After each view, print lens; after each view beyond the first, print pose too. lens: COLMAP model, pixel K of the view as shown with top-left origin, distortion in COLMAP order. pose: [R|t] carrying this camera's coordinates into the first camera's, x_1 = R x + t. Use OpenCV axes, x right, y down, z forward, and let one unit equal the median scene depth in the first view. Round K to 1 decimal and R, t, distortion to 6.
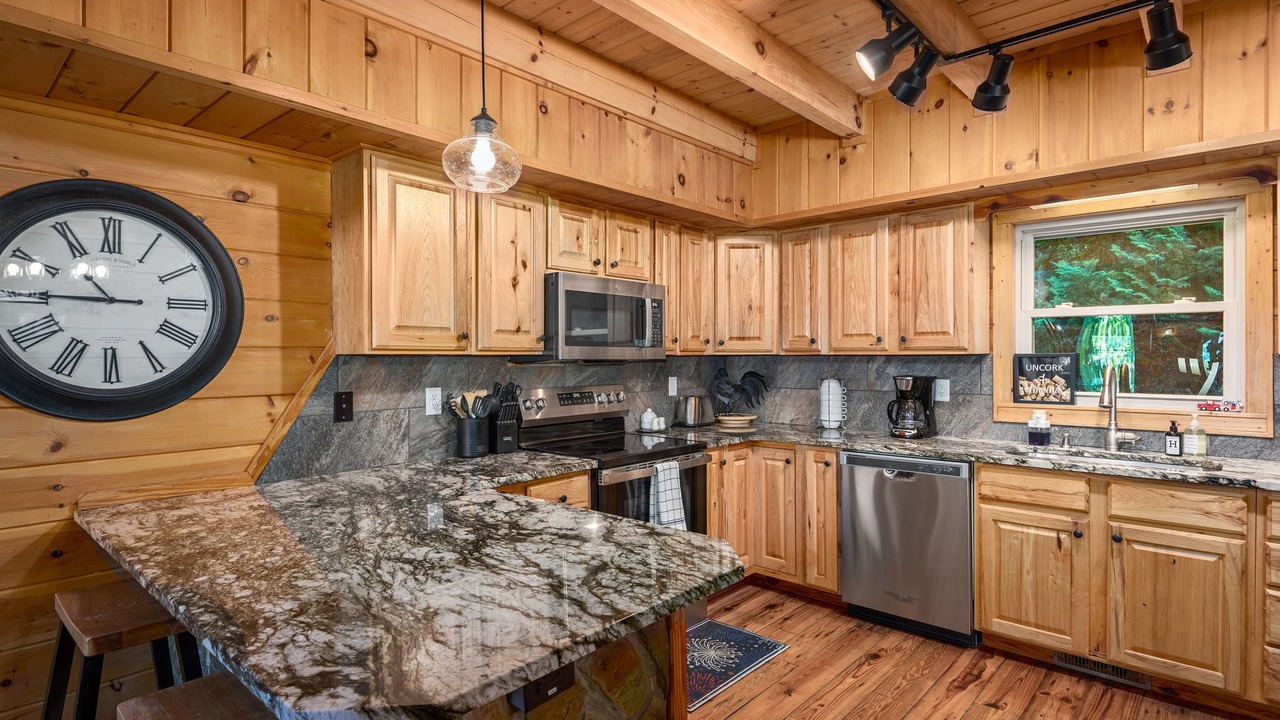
lens RADIAL K [[655.2, 0, 626.8], [0, 655.2, 356.3], [0, 0, 1]] dist [0.007499, -0.001443]
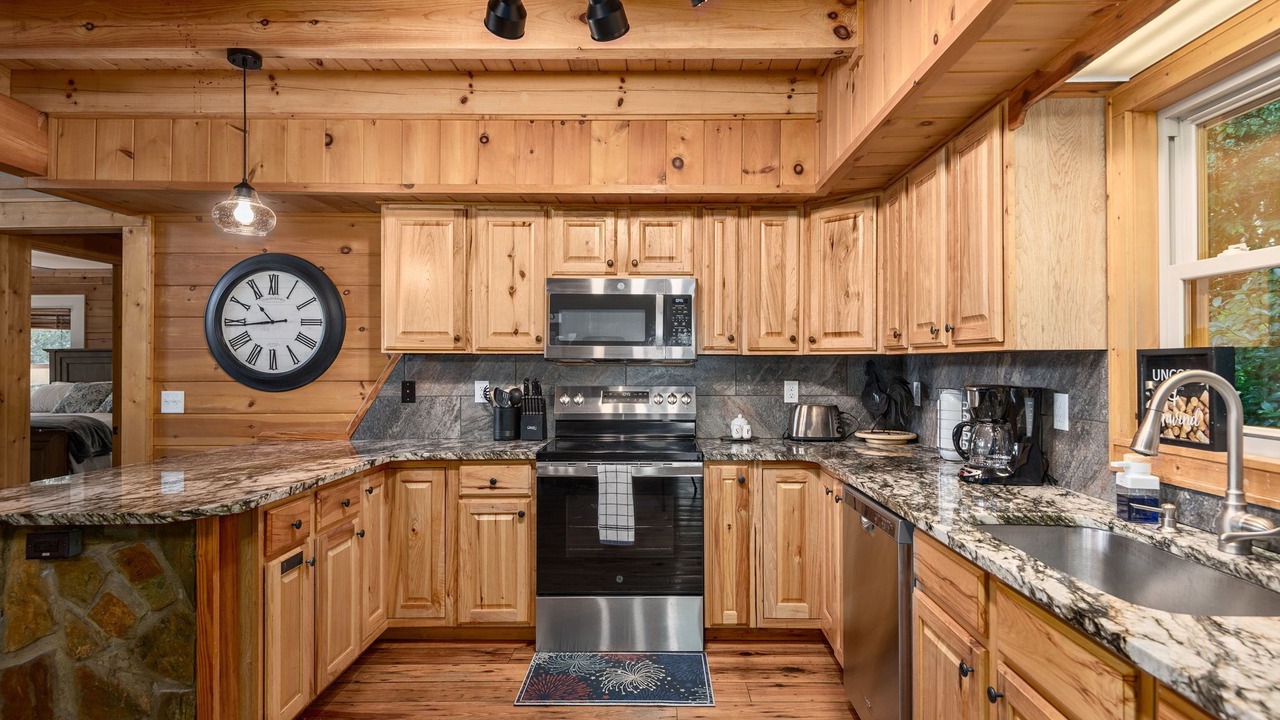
lens RADIAL K [[655.2, 0, 631.6], [0, 655.2, 357.6], [0, 0, 1]] dist [0.007499, -0.001443]
pose [[0.677631, -0.000557, -0.735402, 0.861041], [-0.005046, 0.999973, -0.005407, 0.009984], [0.735385, 0.007375, 0.677609, 0.398616]]
